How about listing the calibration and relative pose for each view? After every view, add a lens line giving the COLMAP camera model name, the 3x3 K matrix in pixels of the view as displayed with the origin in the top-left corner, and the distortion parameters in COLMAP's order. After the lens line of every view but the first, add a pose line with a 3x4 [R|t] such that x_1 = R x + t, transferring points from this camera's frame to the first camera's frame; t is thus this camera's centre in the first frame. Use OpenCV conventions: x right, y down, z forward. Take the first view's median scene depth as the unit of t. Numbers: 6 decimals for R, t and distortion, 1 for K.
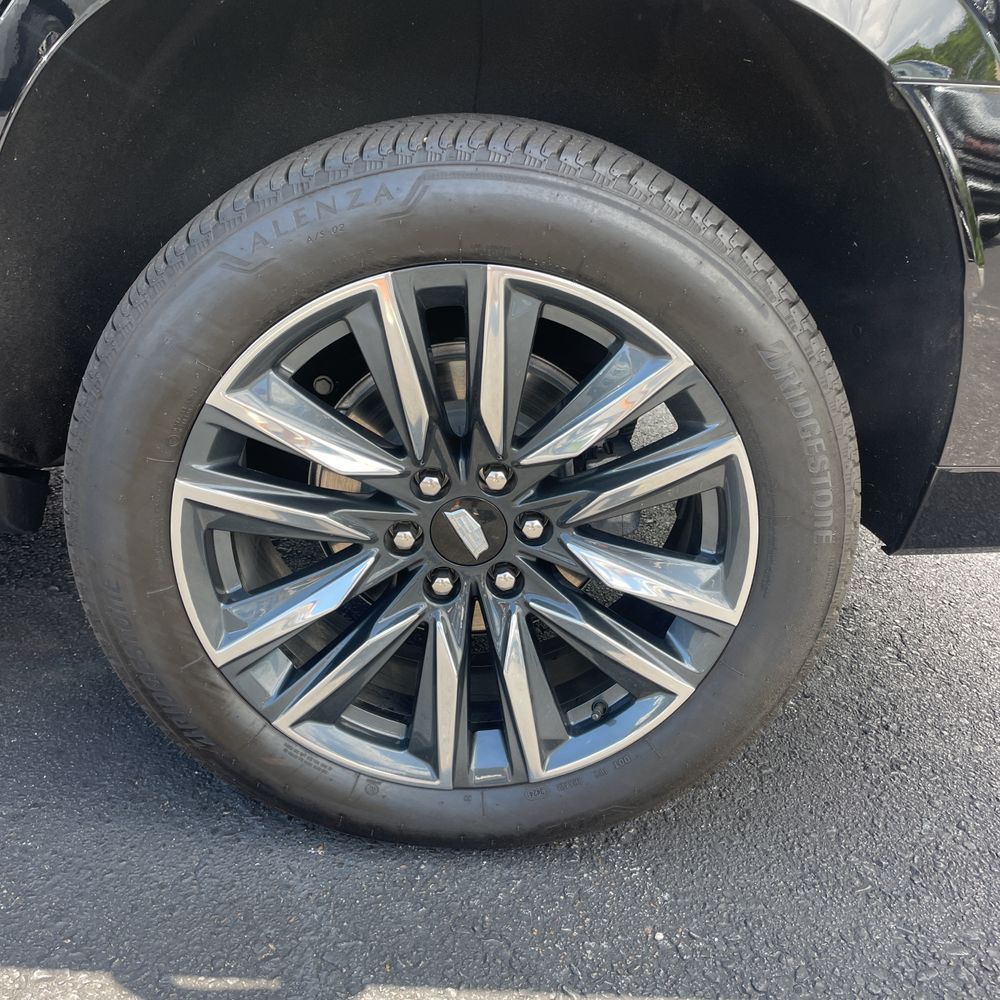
lens RADIAL K [[1016.5, 0, 502.4], [0, 1016.5, 489.0], [0, 0, 1]] dist [0.090475, -0.113985]
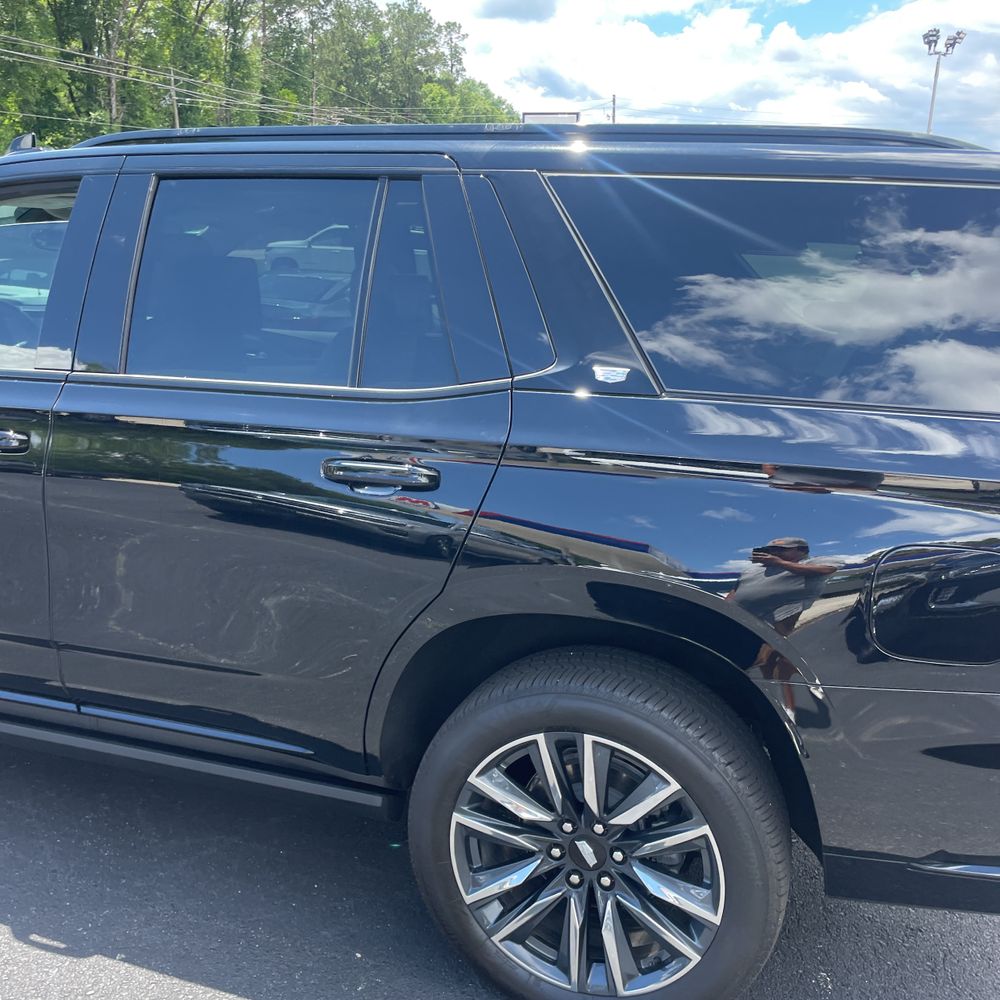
lens RADIAL K [[1016.5, 0, 502.4], [0, 1016.5, 489.0], [0, 0, 1]] dist [0.090475, -0.113985]
pose [[0.930524, 0.009205, -0.366115, 0.551690], [-0.086902, 0.976682, -0.196317, -0.249283], [0.355771, 0.214494, 0.909626, -1.066923]]
